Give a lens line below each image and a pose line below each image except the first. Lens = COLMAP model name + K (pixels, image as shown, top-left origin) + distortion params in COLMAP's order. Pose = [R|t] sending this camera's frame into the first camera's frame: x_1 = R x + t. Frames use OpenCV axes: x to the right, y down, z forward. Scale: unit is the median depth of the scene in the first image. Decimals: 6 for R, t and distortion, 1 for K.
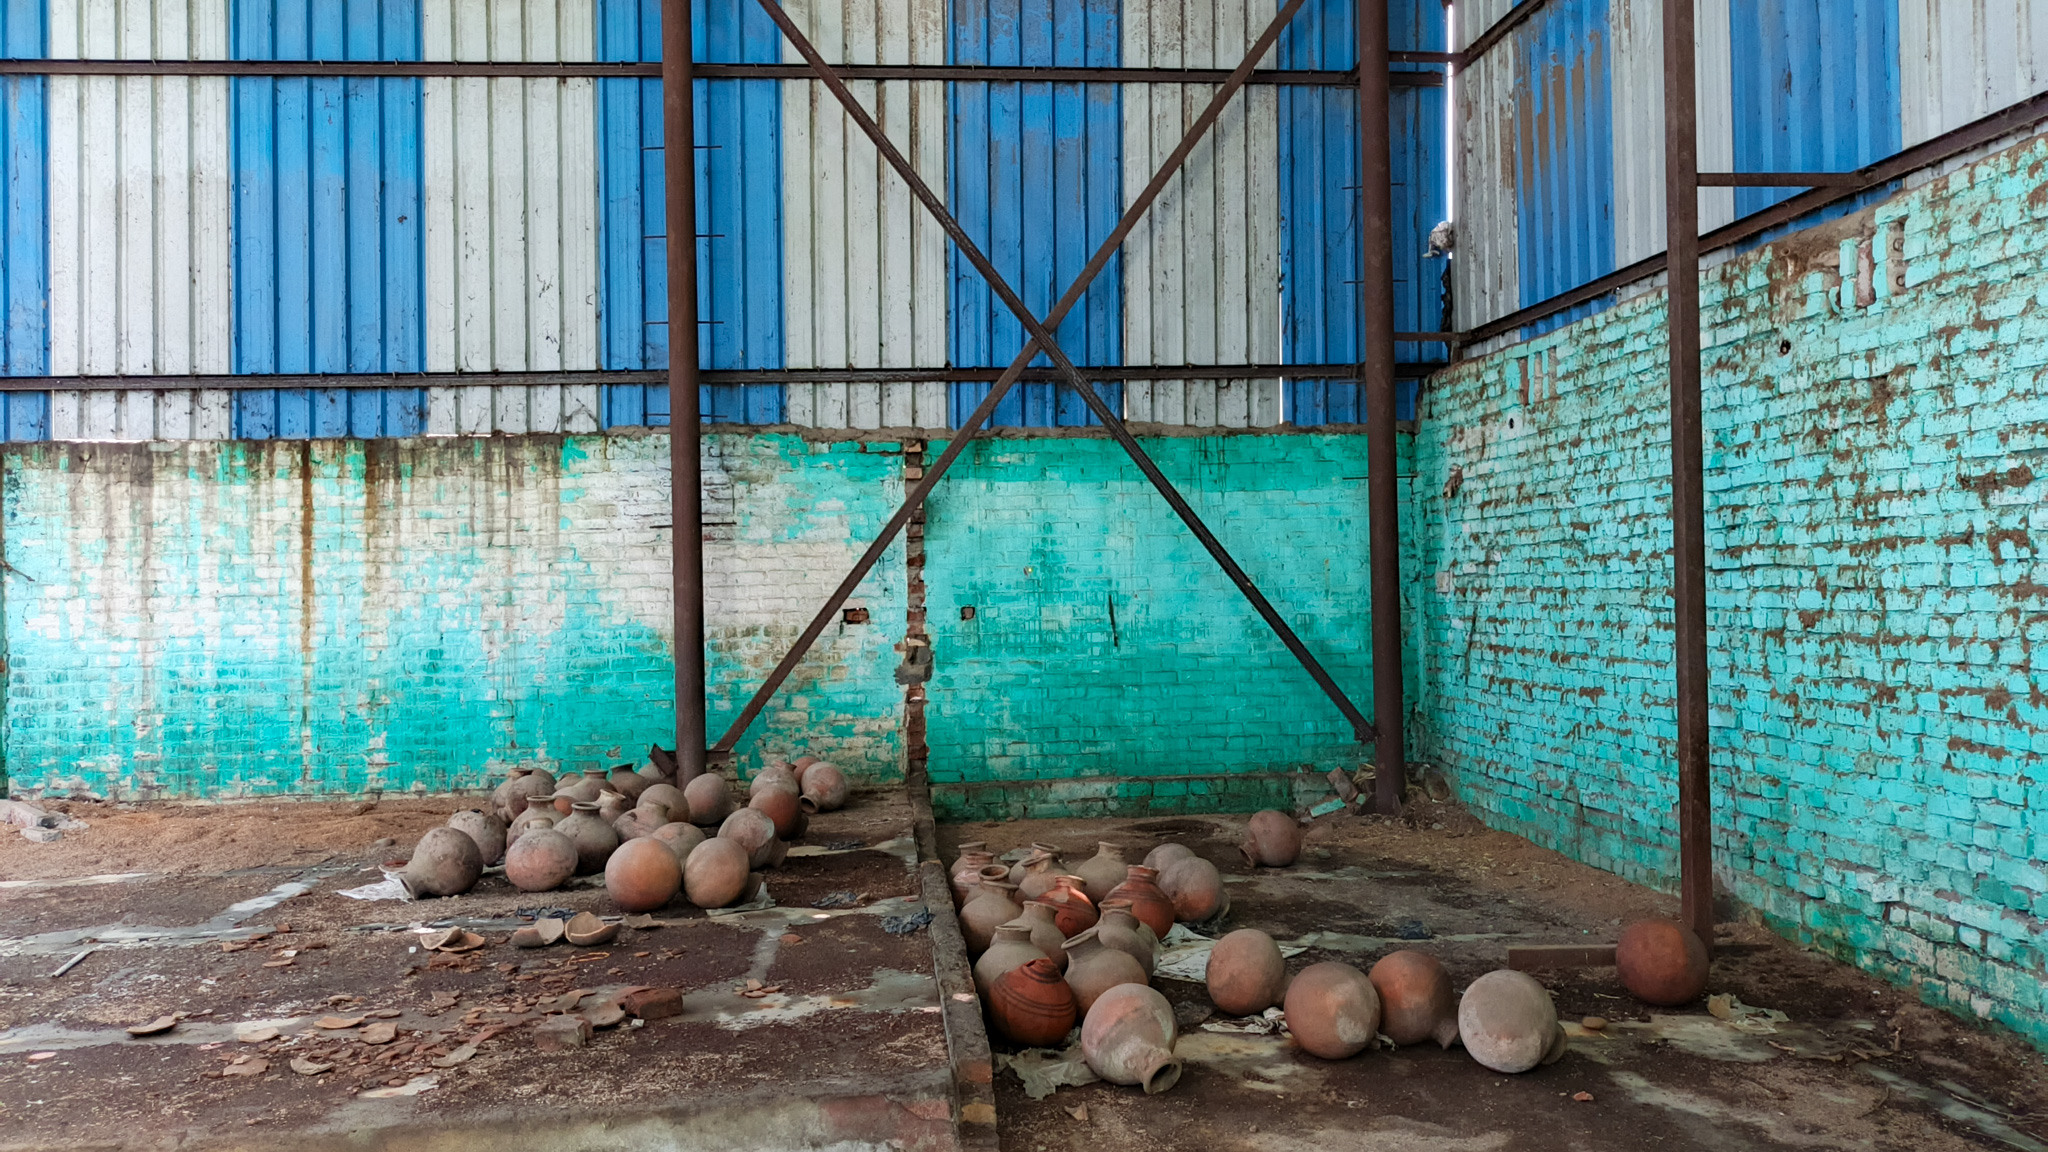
lens RADIAL K [[1523.8, 0, 1020.8], [0, 1523.8, 560.5], [0, 0, 1]] dist [0.047467, -0.051421]
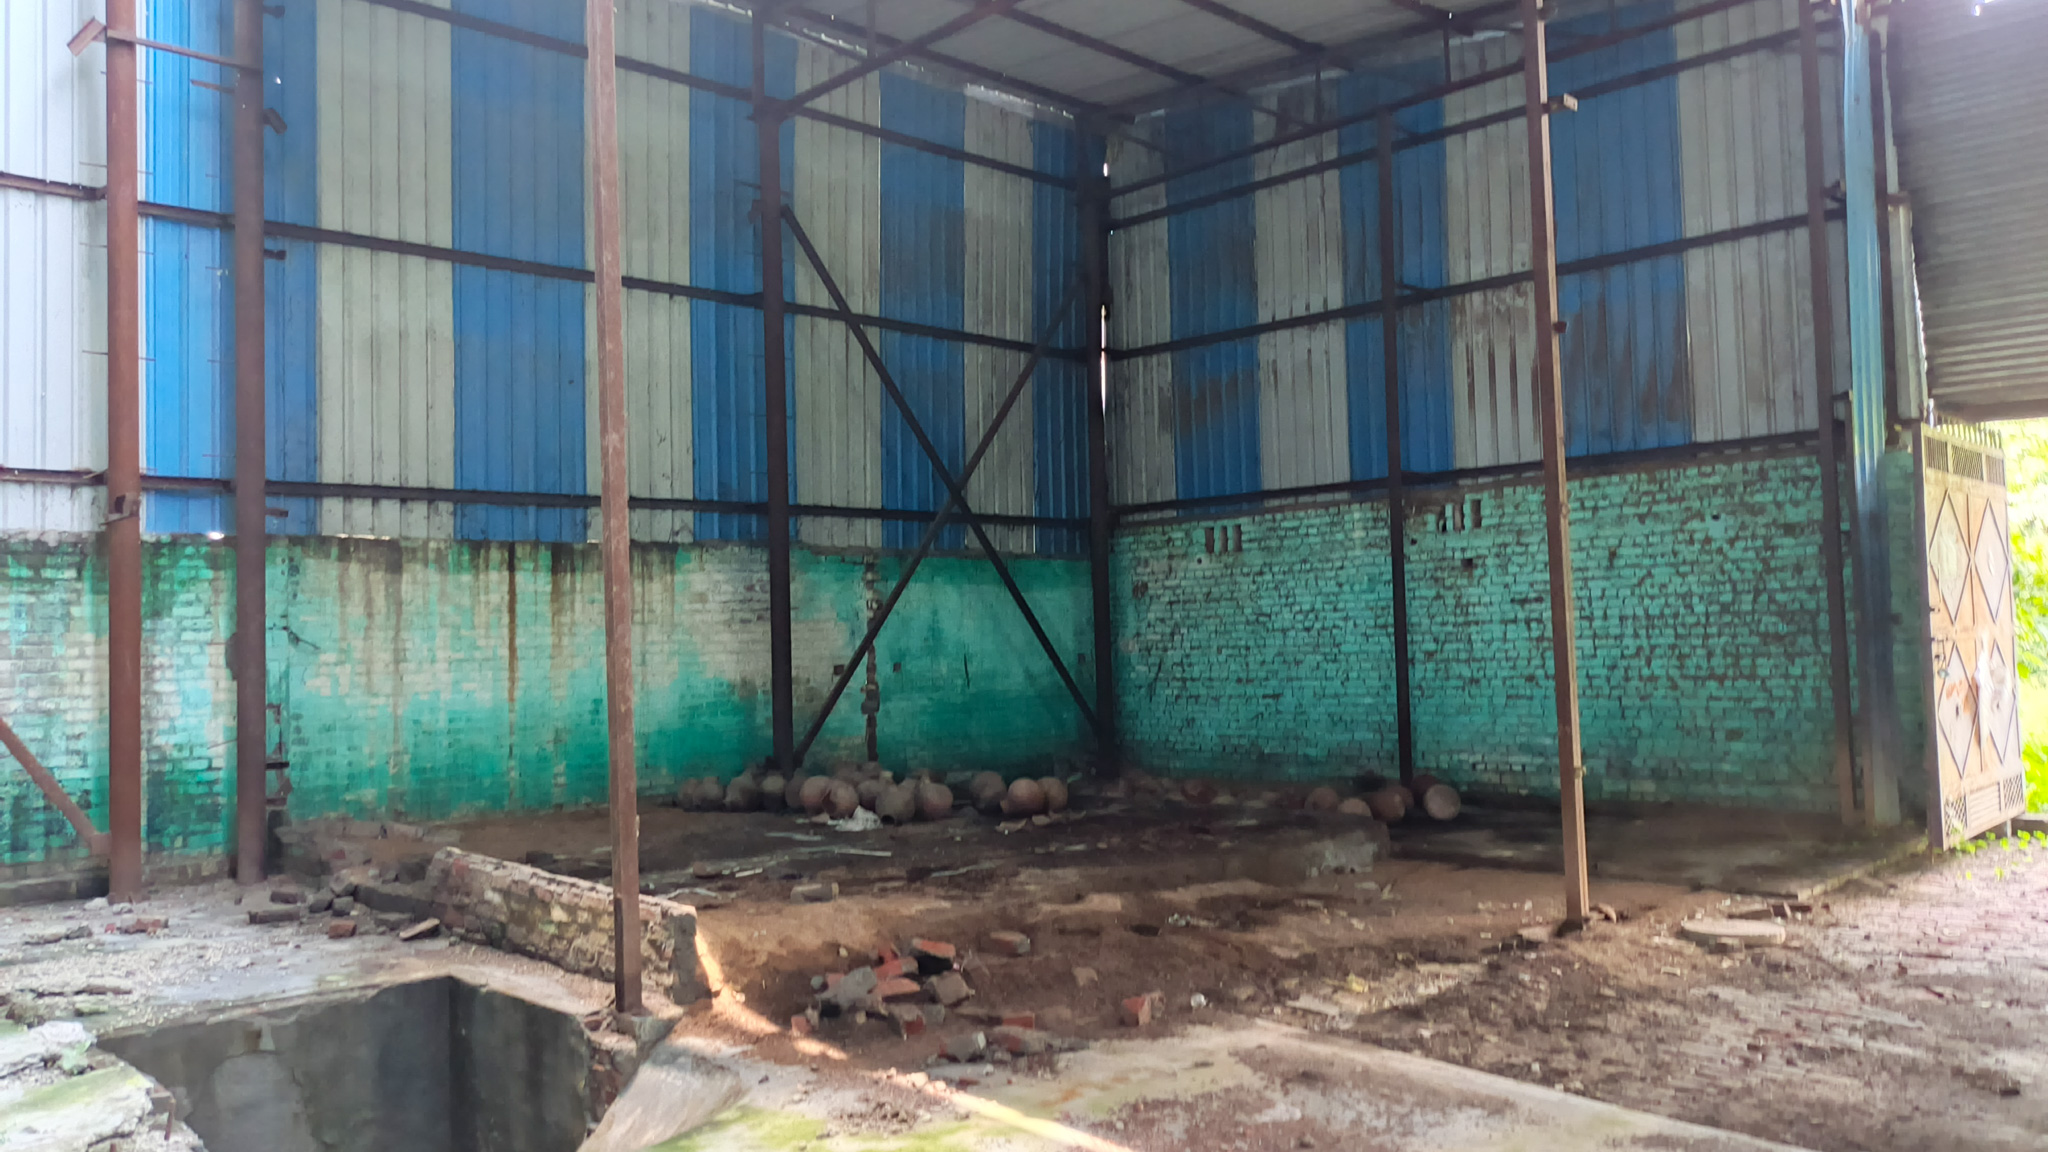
lens RADIAL K [[1523.8, 0, 1020.8], [0, 1523.8, 560.5], [0, 0, 1]] dist [0.047467, -0.051421]
pose [[0.773917, 0.031103, 0.632523, -0.971618], [0.005299, 0.998440, -0.055579, 0.013419], [-0.633265, 0.046365, 0.772545, -0.300925]]
